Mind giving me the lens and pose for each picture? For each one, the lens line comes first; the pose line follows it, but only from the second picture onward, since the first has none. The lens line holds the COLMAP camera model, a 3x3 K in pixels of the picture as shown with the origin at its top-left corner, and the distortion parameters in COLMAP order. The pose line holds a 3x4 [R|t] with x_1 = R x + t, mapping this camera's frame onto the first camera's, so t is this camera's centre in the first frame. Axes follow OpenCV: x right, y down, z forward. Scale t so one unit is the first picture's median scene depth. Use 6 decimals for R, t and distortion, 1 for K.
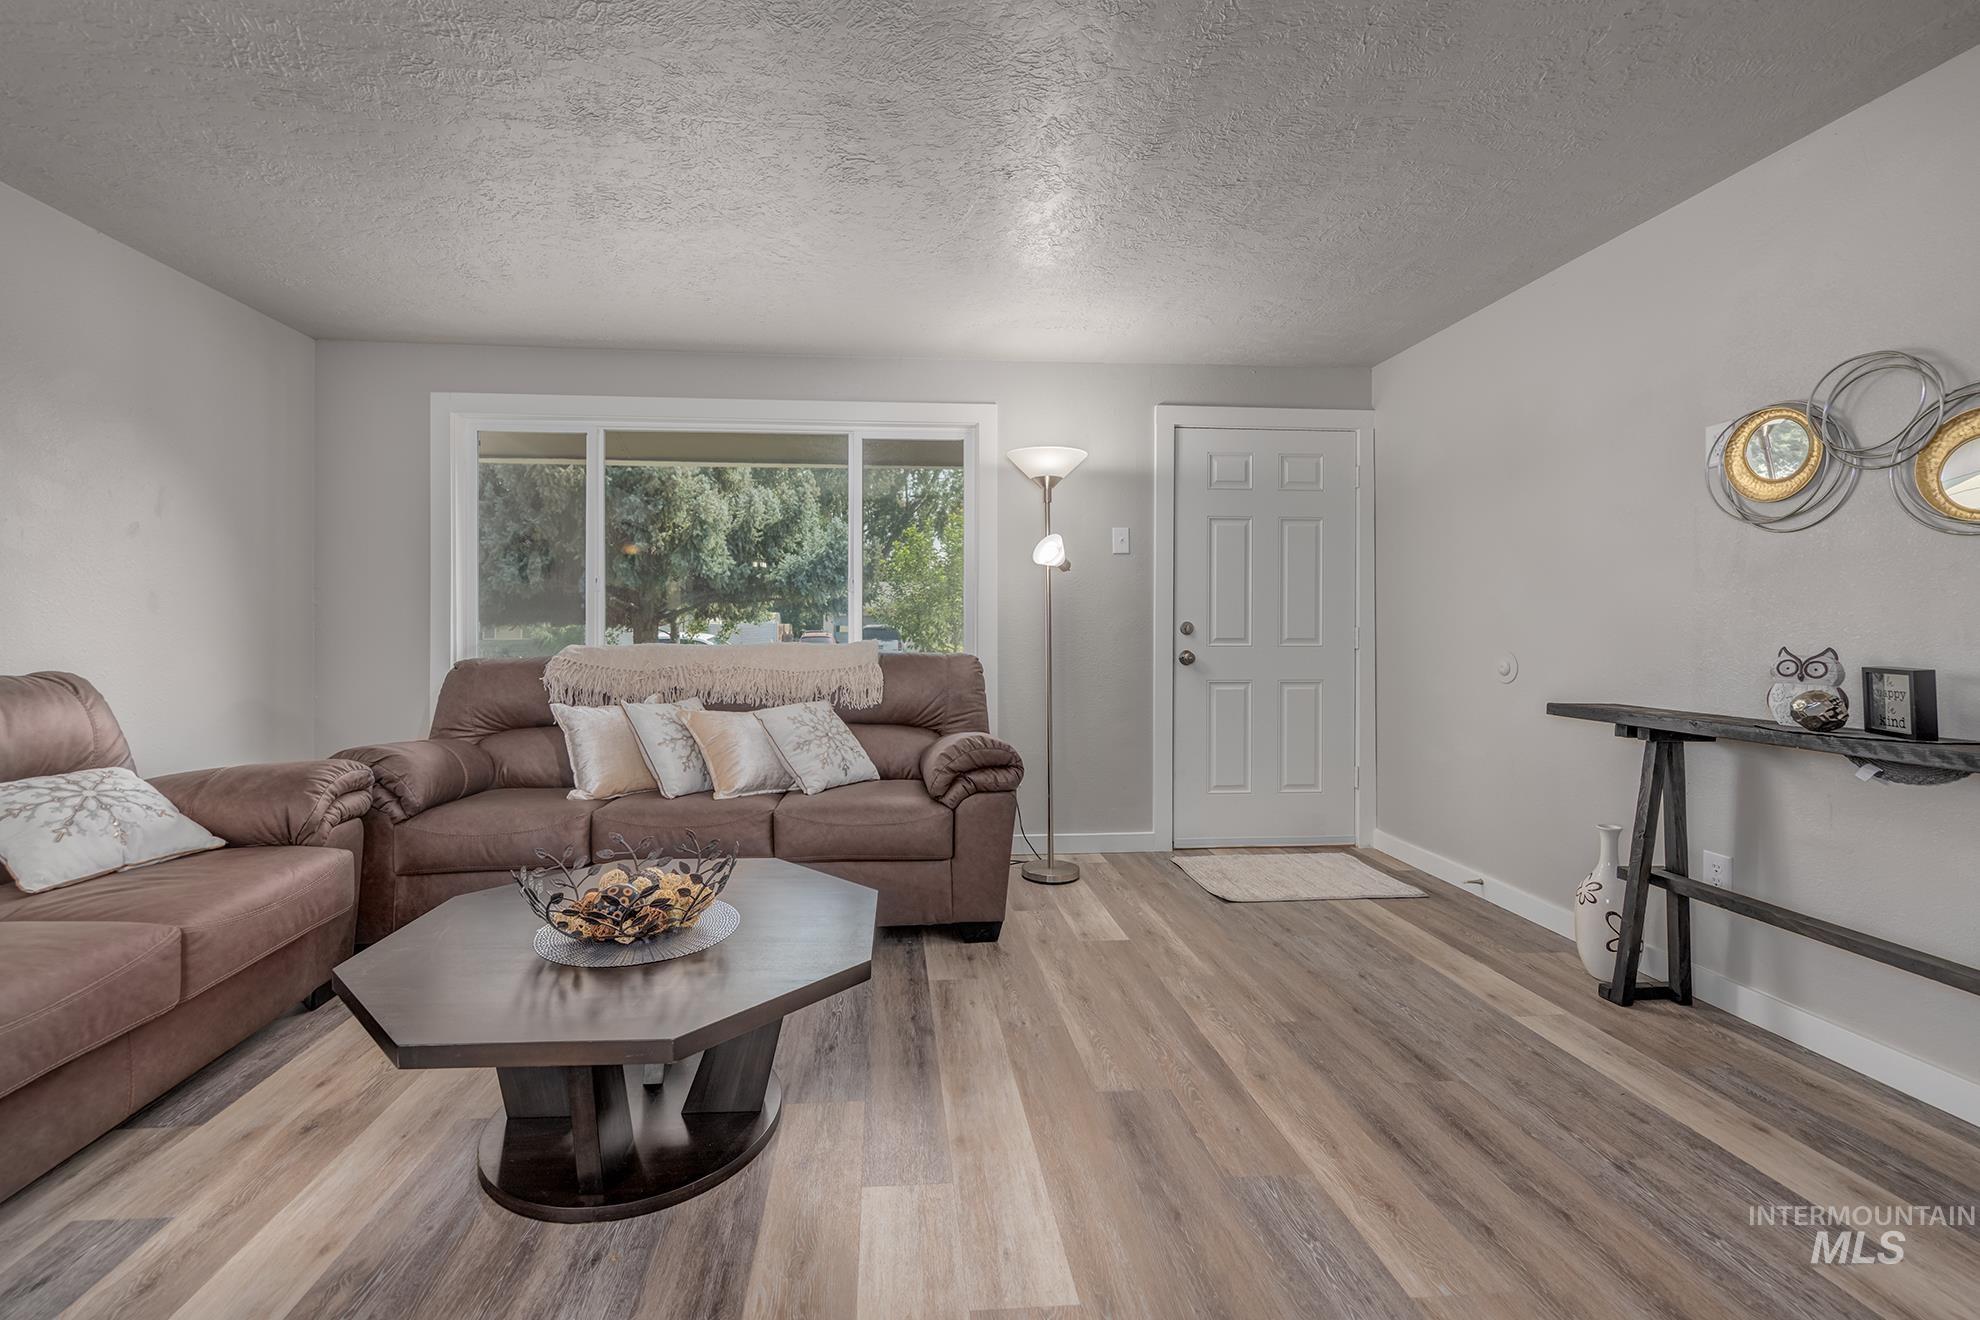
lens RADIAL K [[829.1, 0, 943.7], [0, 829.1, 630.1], [0, 0, 1]] dist [0.000936, -0.000157]
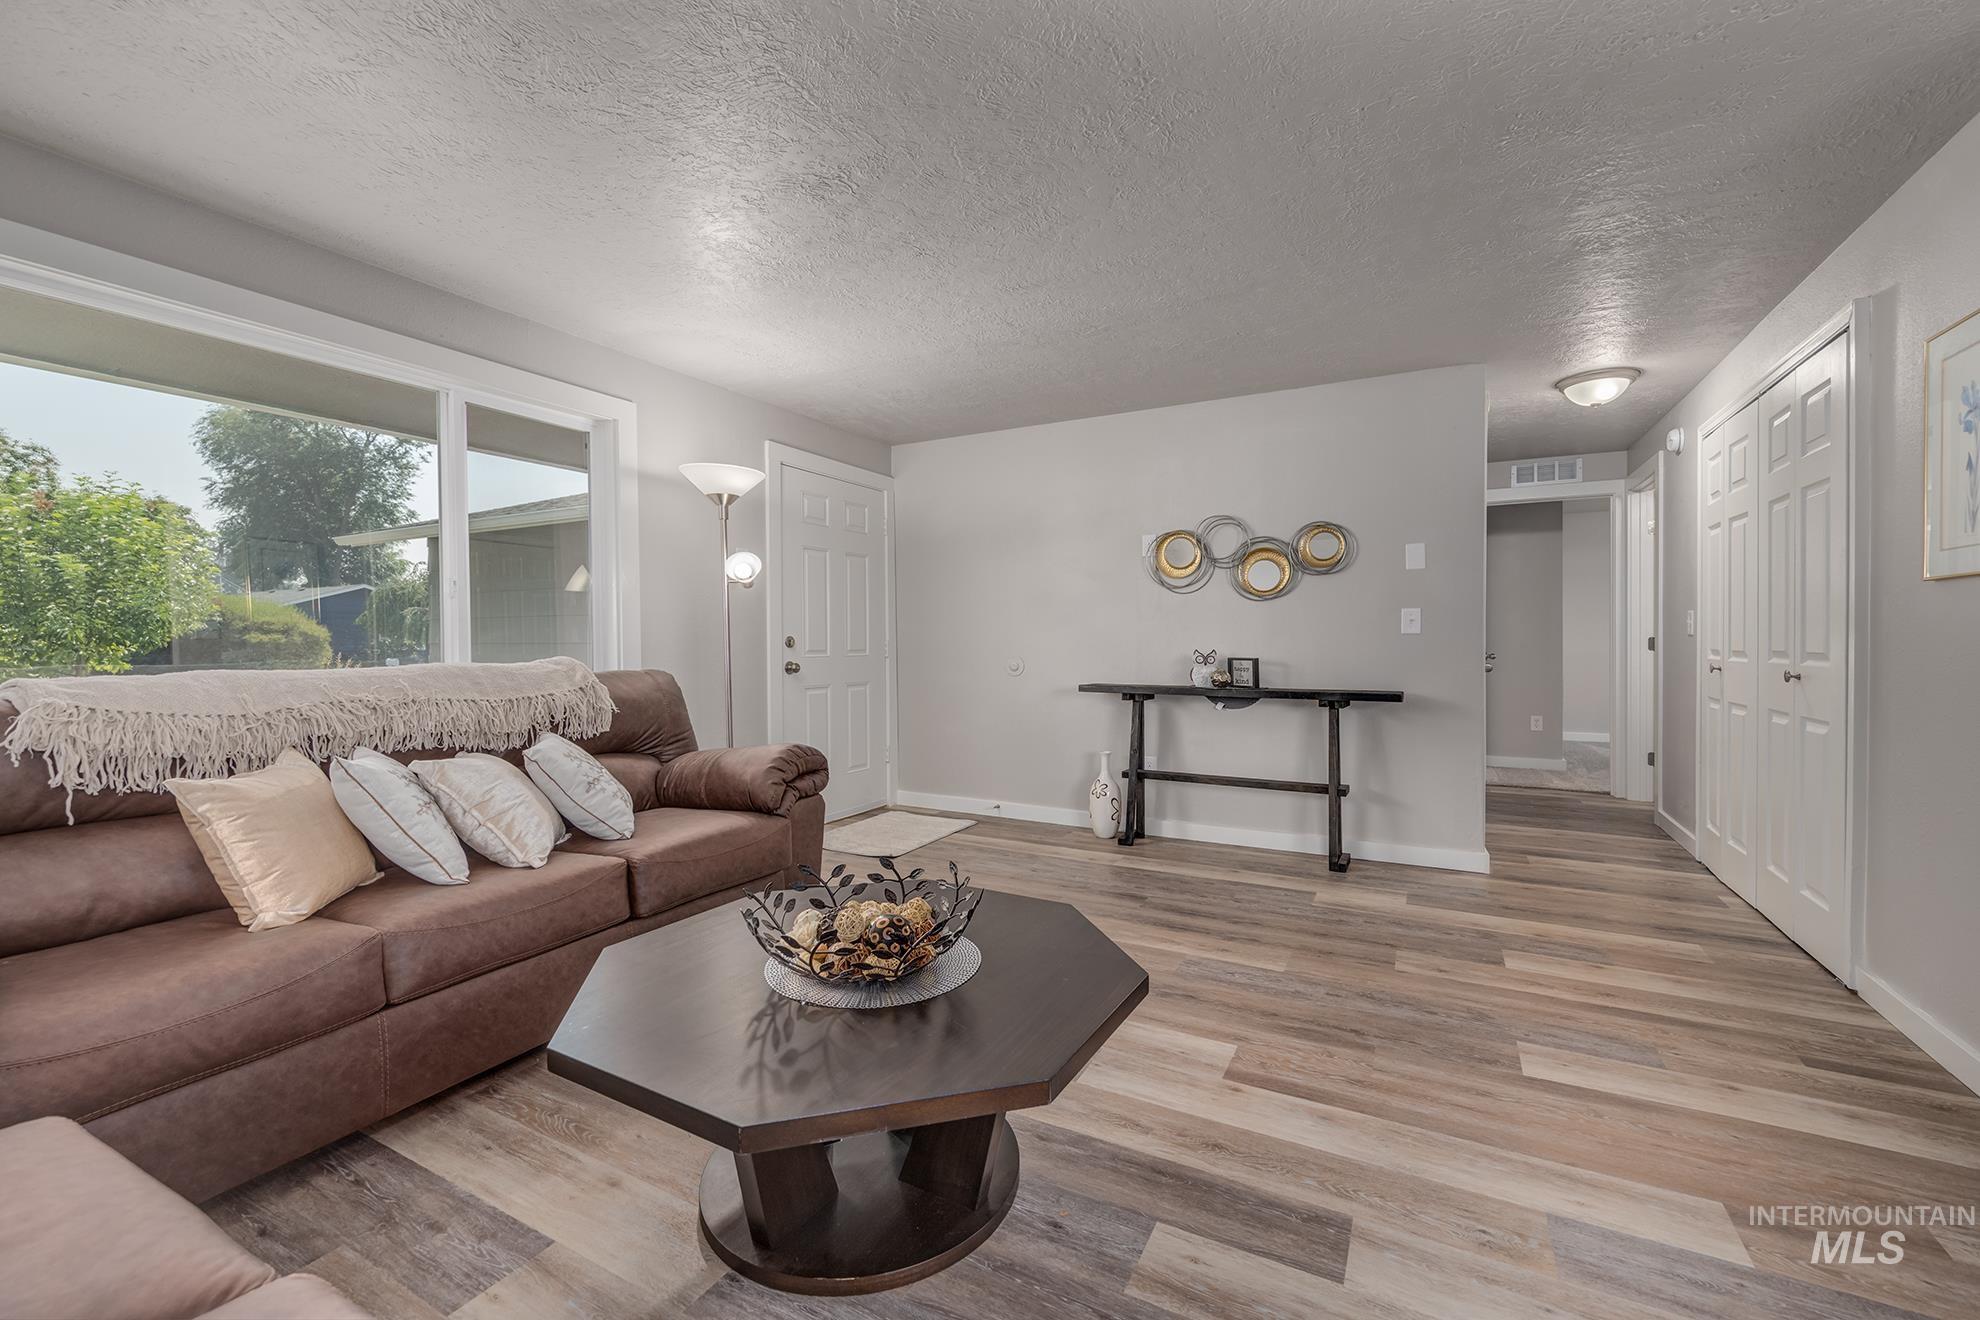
lens RADIAL K [[779.8, 0, 996.6], [0, 779.8, 649.4], [0, 0, 1]] dist [0.008364, -0.000055]
pose [[0.548283, -0.013881, 0.836178, -0.649926], [0.005855, 0.999901, 0.012760, -0.005692], [-0.836272, -0.002100, 0.548310, 0.248406]]
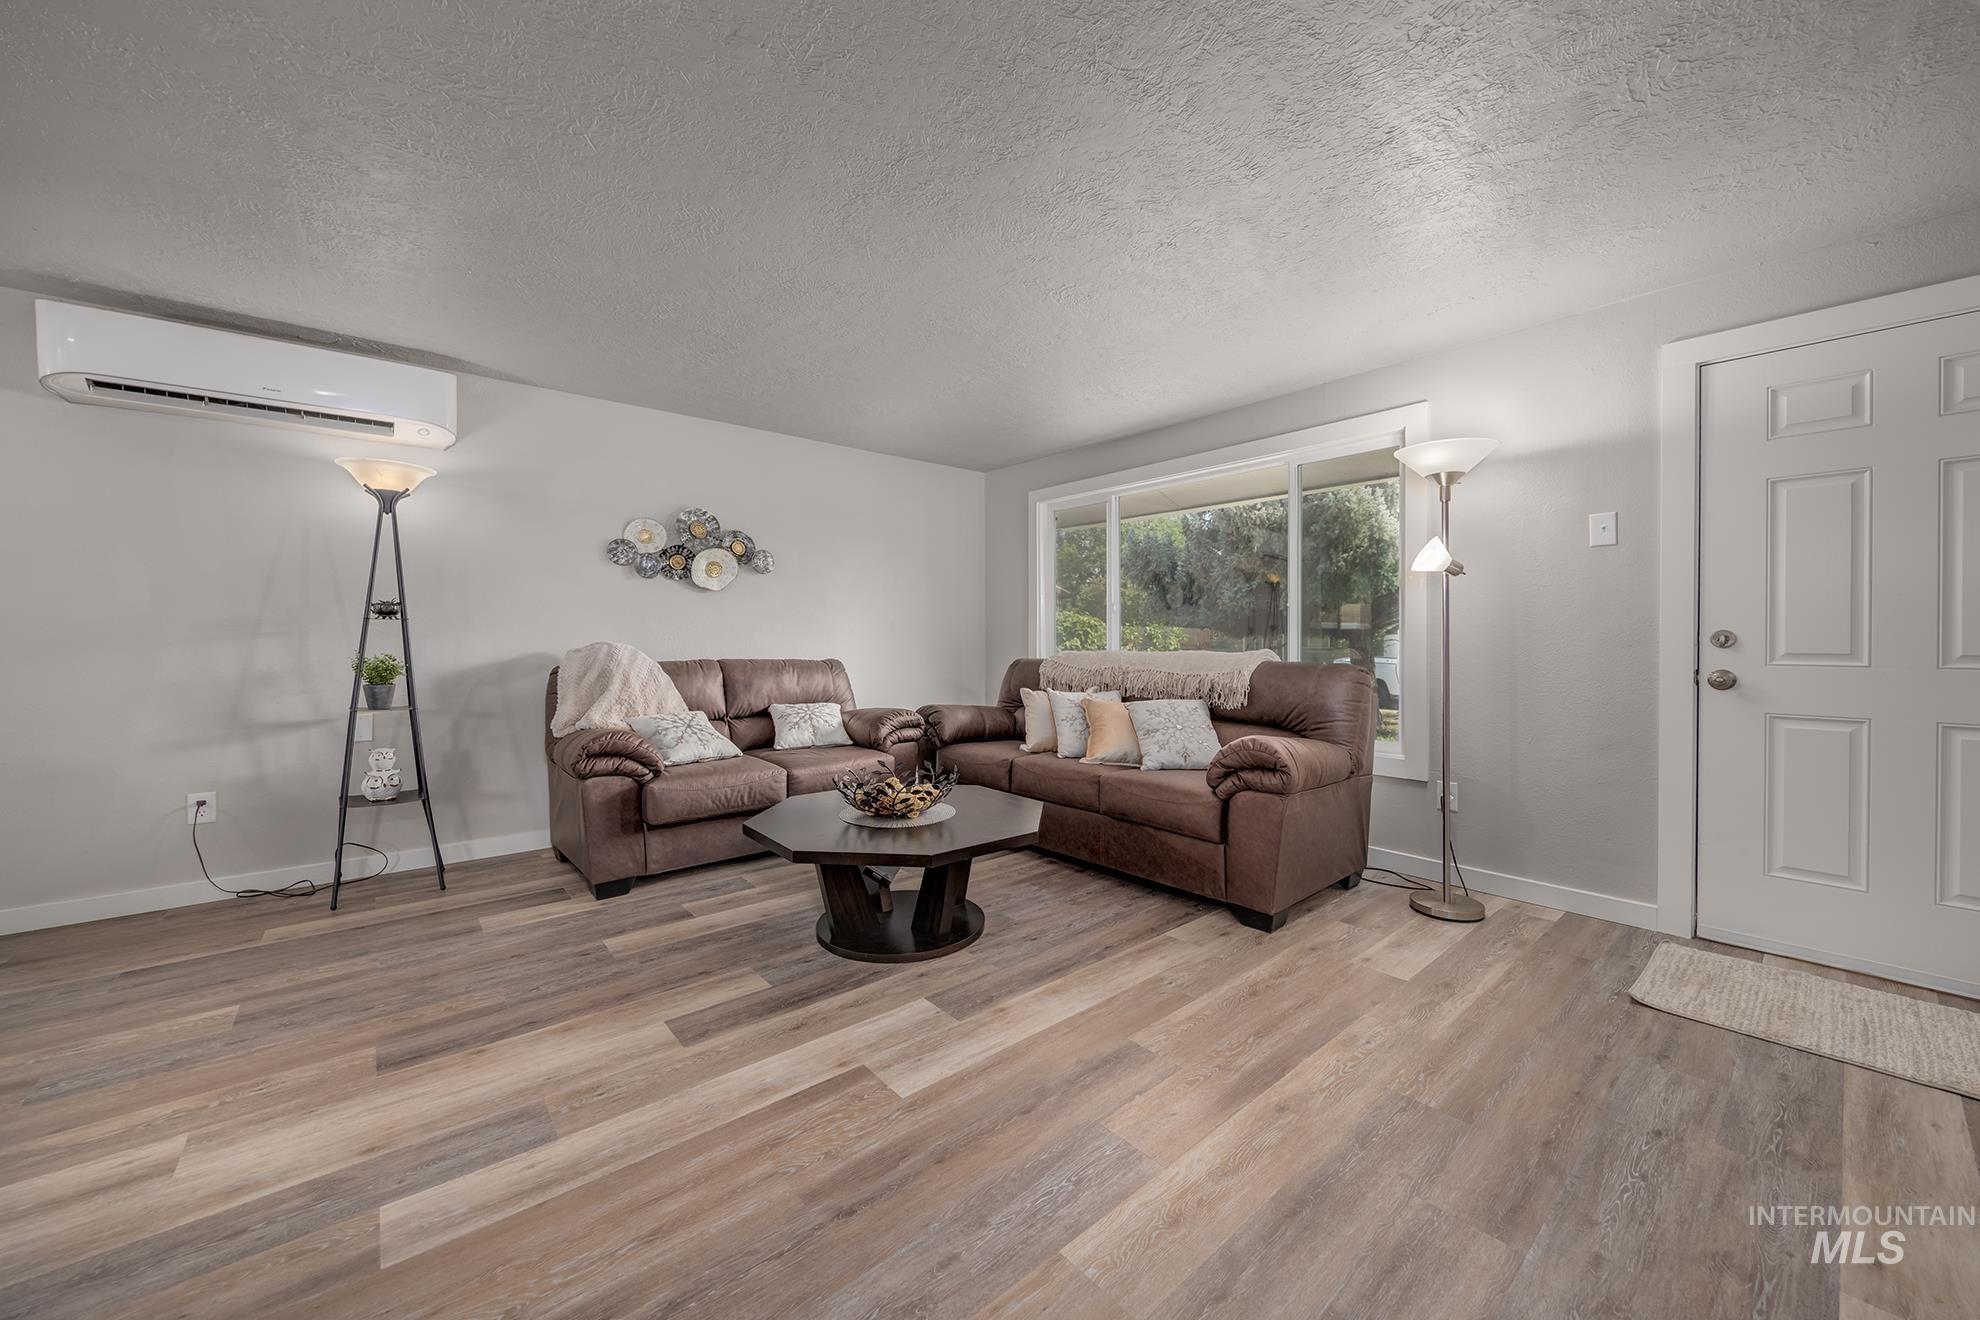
lens RADIAL K [[702.7, 0, 986.1], [0, 702.7, 645.0], [0, 0, 1]] dist [0.000616, -0.000181]
pose [[0.601658, 0.006684, -0.798726, 0.571669], [-0.001942, 0.999974, 0.006905, -0.000095], [0.798752, -0.002603, 0.601655, 0.169519]]
